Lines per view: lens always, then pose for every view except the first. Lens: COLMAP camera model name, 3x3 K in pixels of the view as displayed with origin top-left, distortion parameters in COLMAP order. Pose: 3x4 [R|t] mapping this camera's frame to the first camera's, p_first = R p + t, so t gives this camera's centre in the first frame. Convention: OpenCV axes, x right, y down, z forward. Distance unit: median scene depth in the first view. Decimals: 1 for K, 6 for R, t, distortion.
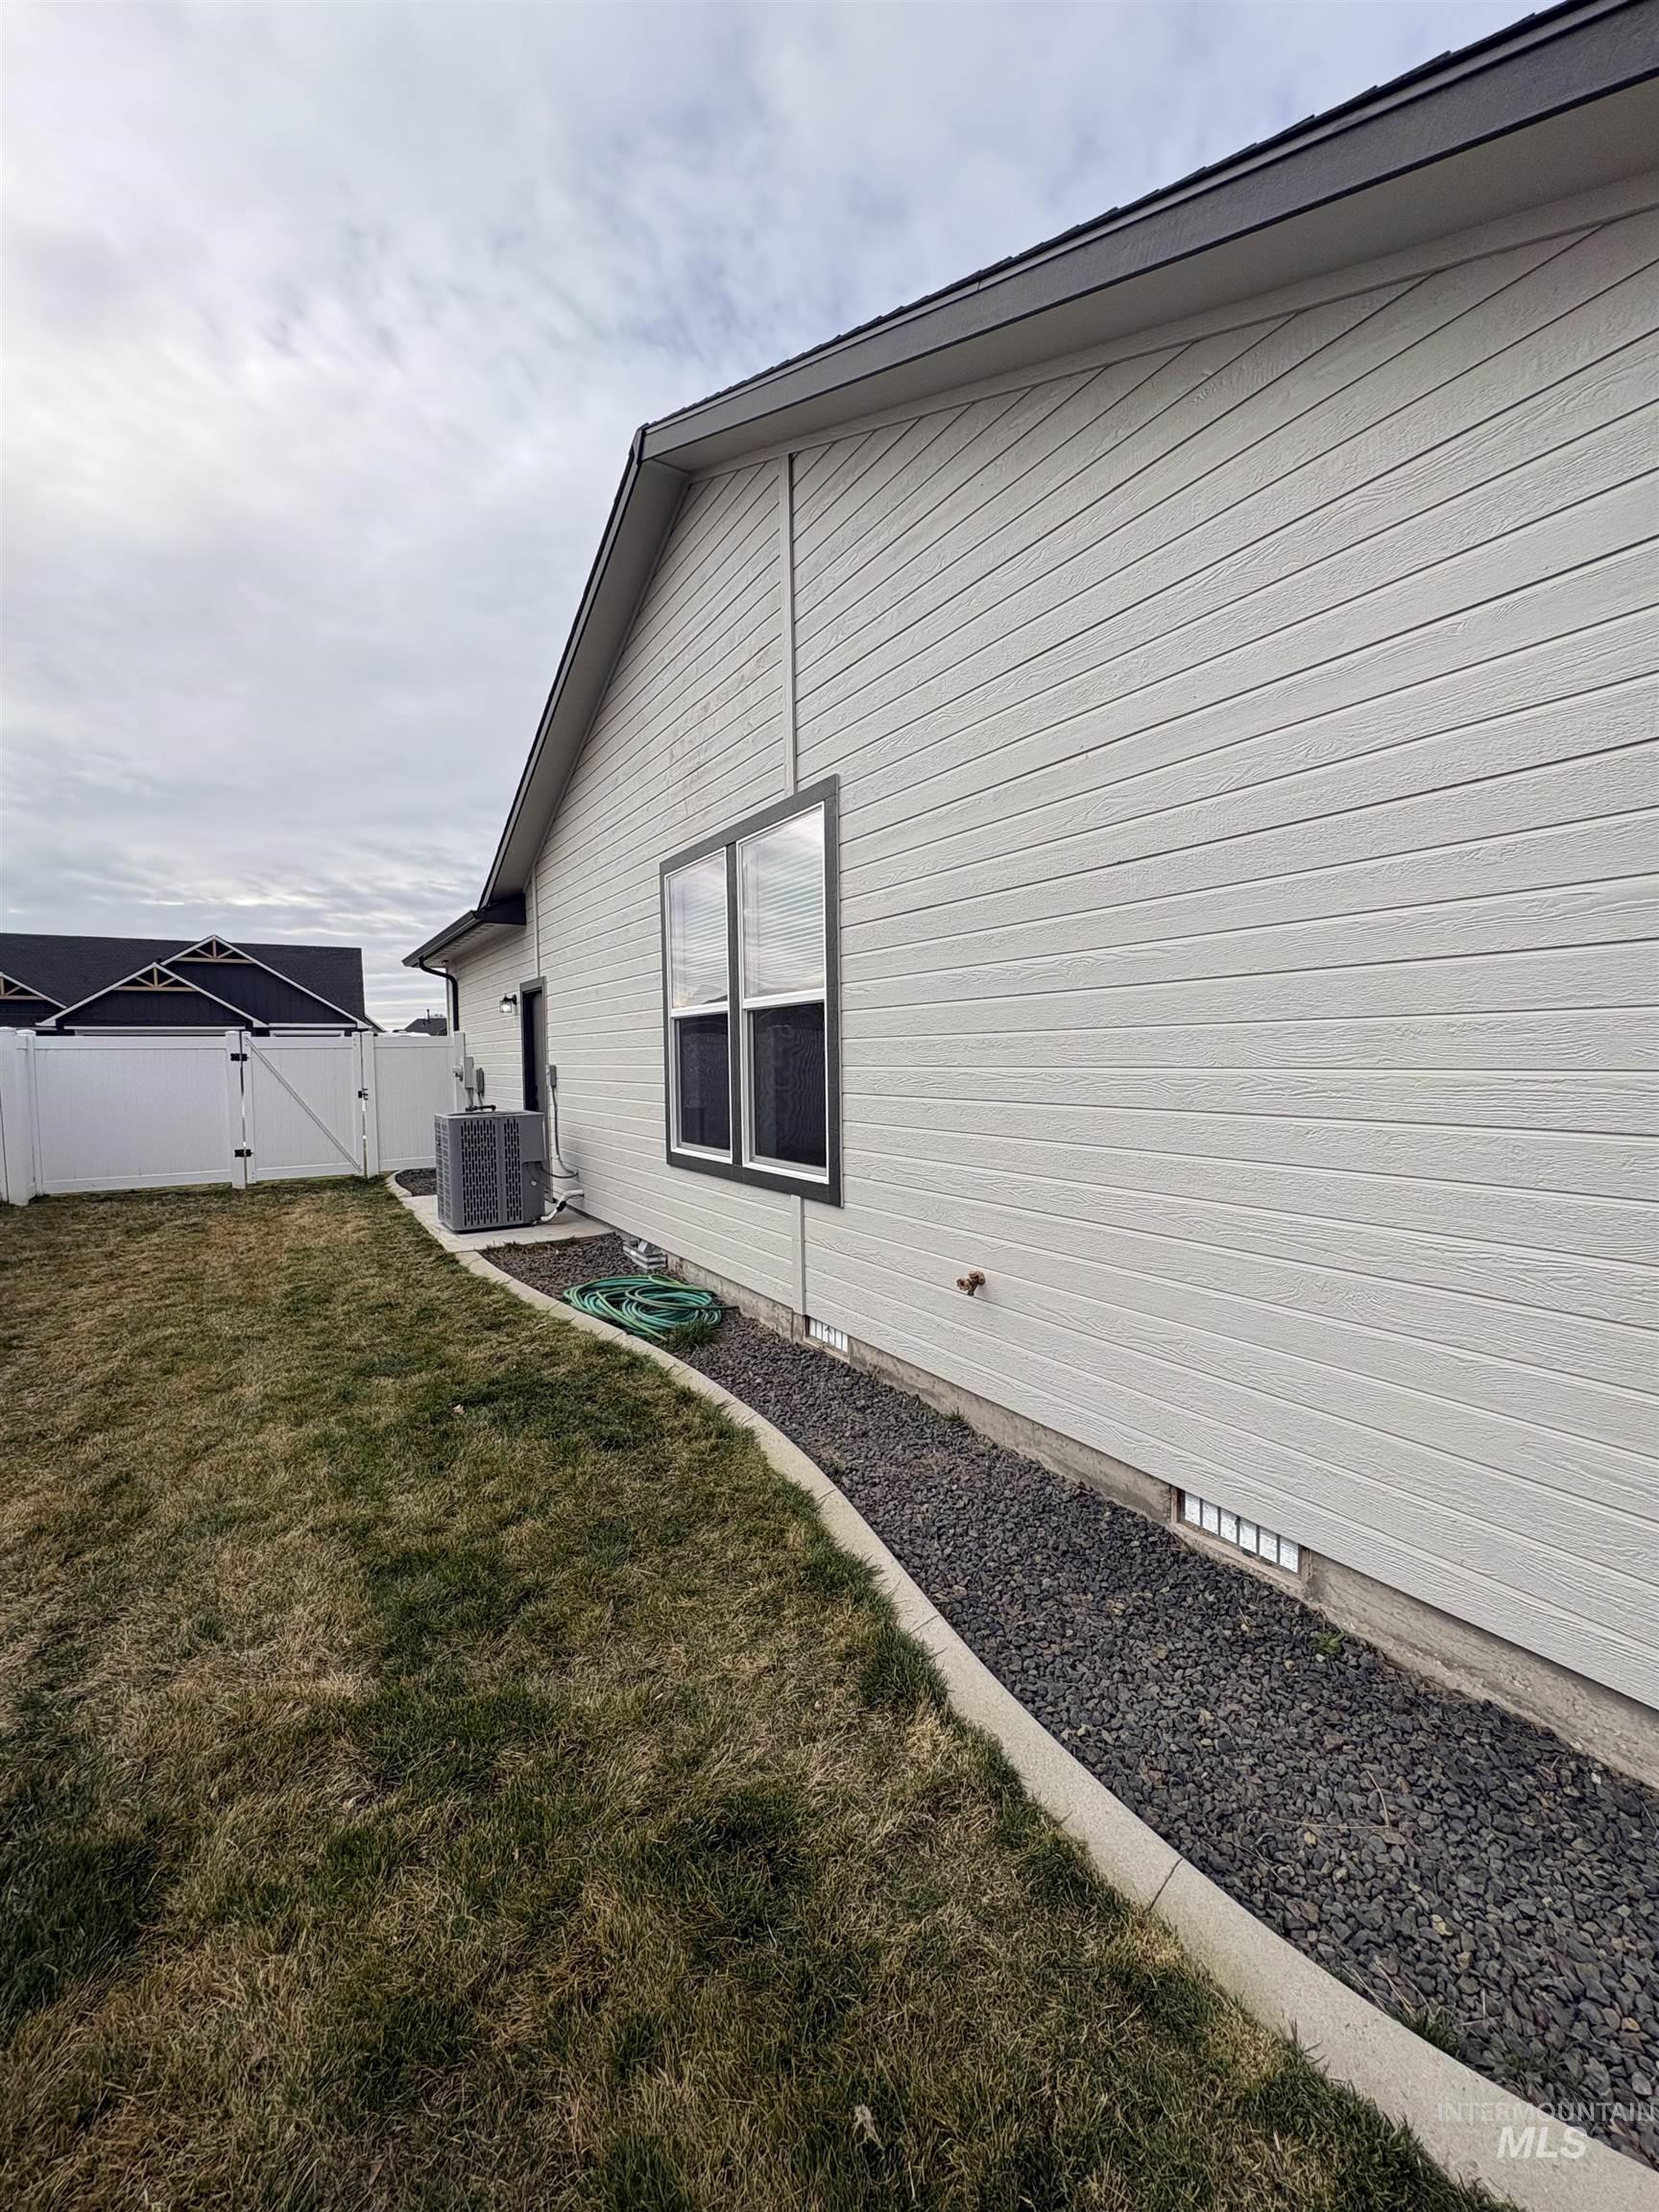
lens RADIAL K [[882.4, 0, 828.7], [0, 882.4, 1104.0], [0, 0, 1]] dist [-0.003348, 0.001183]
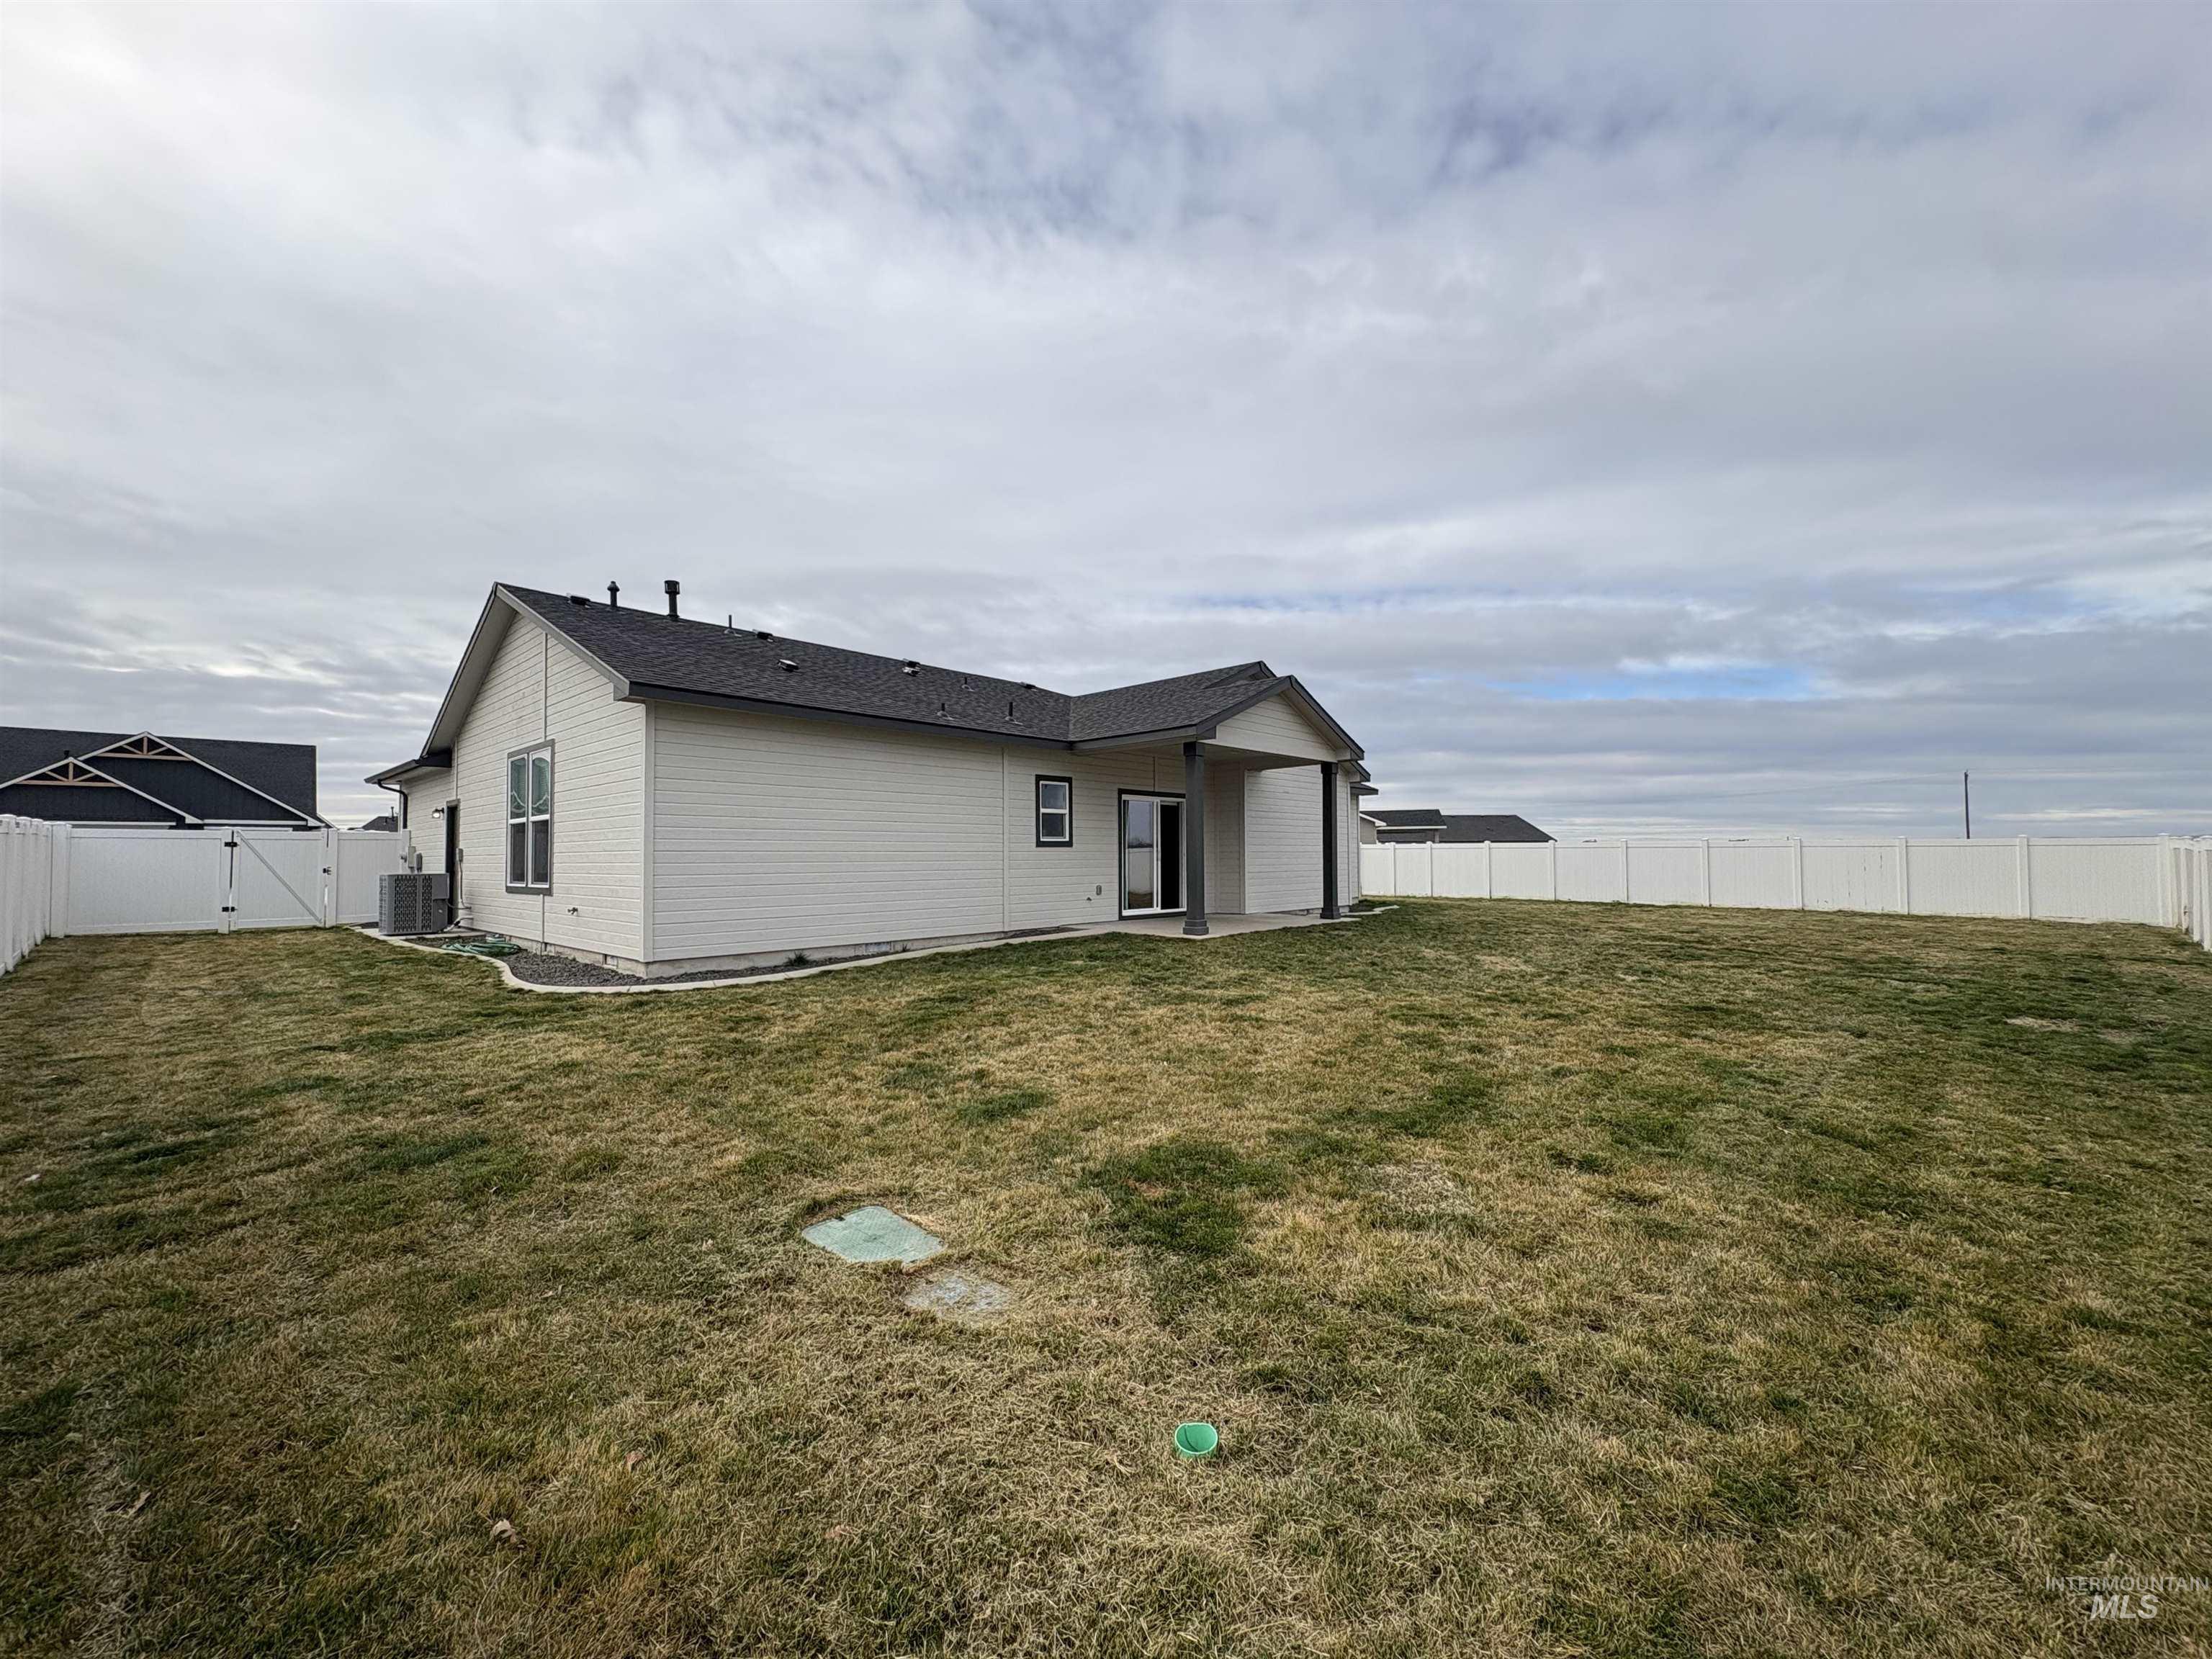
lens RADIAL K [[882.4, 0, 1111.6], [0, 882.4, 826.8], [0, 0, 1]] dist [-0.003348, 0.001183]
pose [[0.966532, 0.013093, 0.256212, 0.387935], [0.010514, 0.995836, -0.090551, 0.067549], [-0.256331, 0.090214, 0.962370, -0.815745]]
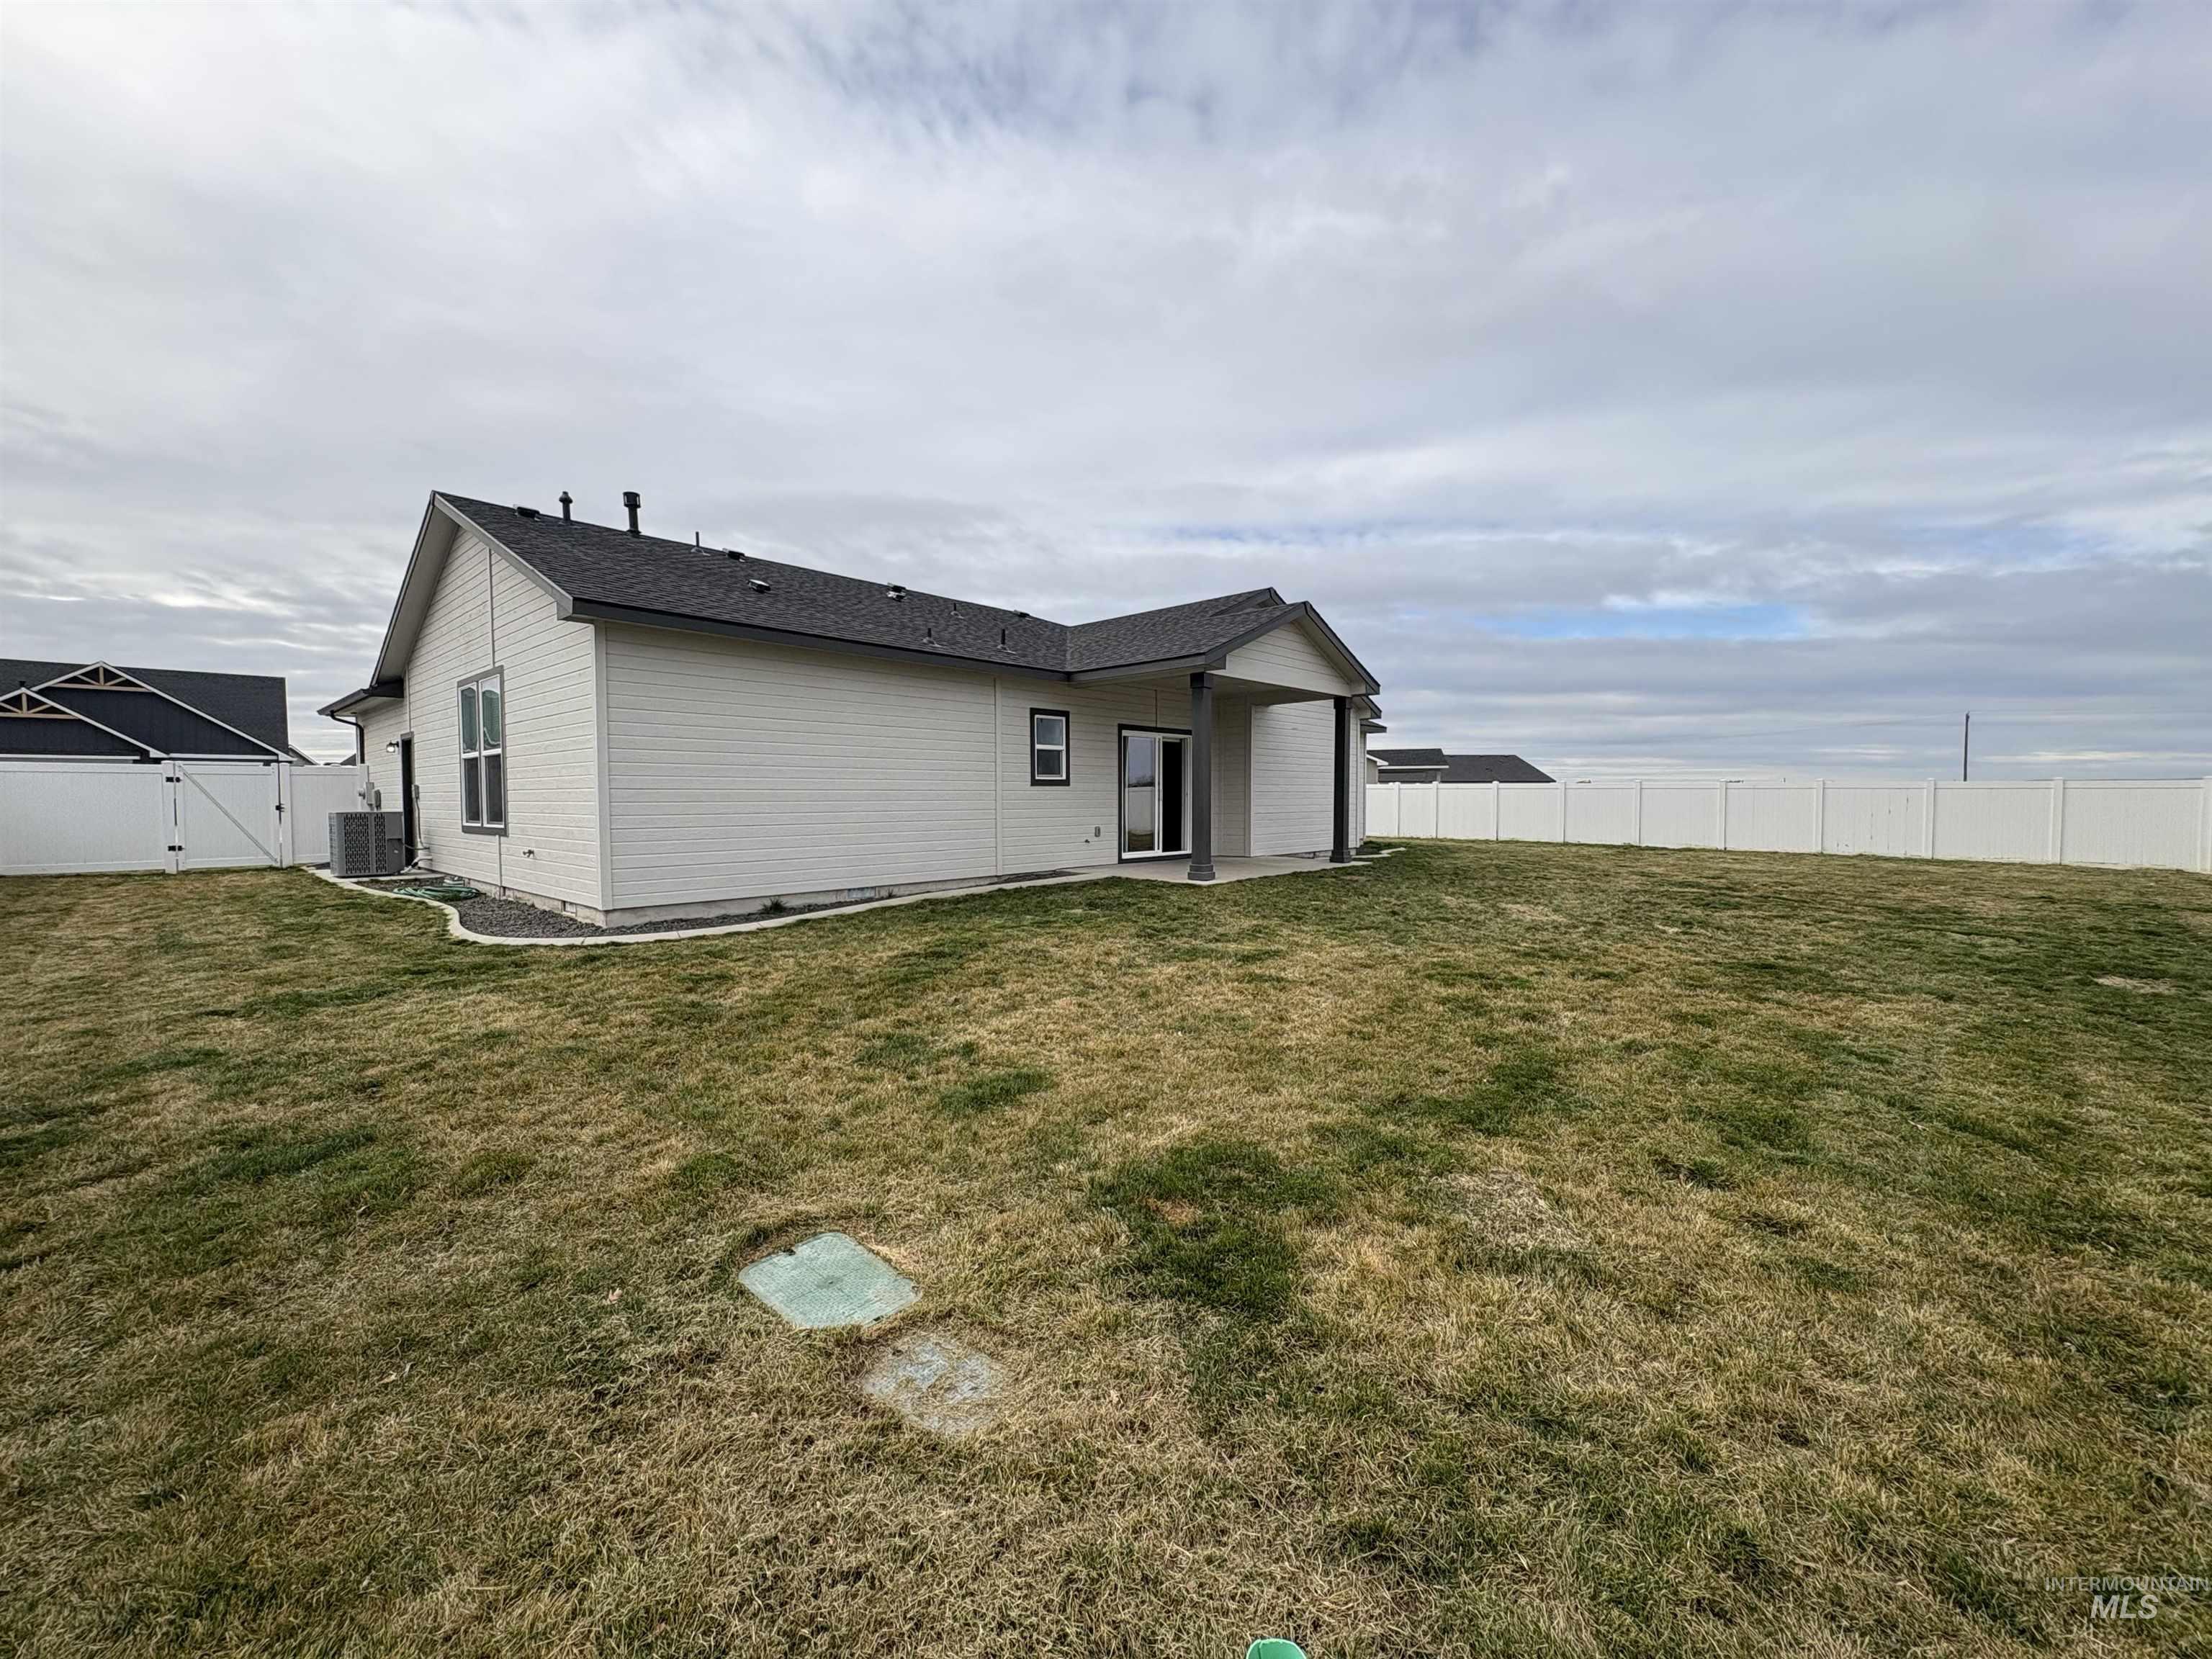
lens RADIAL K [[882.4, 0, 1111.1], [0, 882.4, 827.0], [0, 0, 1]] dist [-0.003348, 0.001183]
pose [[0.964906, -0.001200, 0.262591, 0.400613], [0.006919, 0.999759, -0.020853, 0.061387], [-0.262503, 0.021938, 0.964682, -0.736954]]
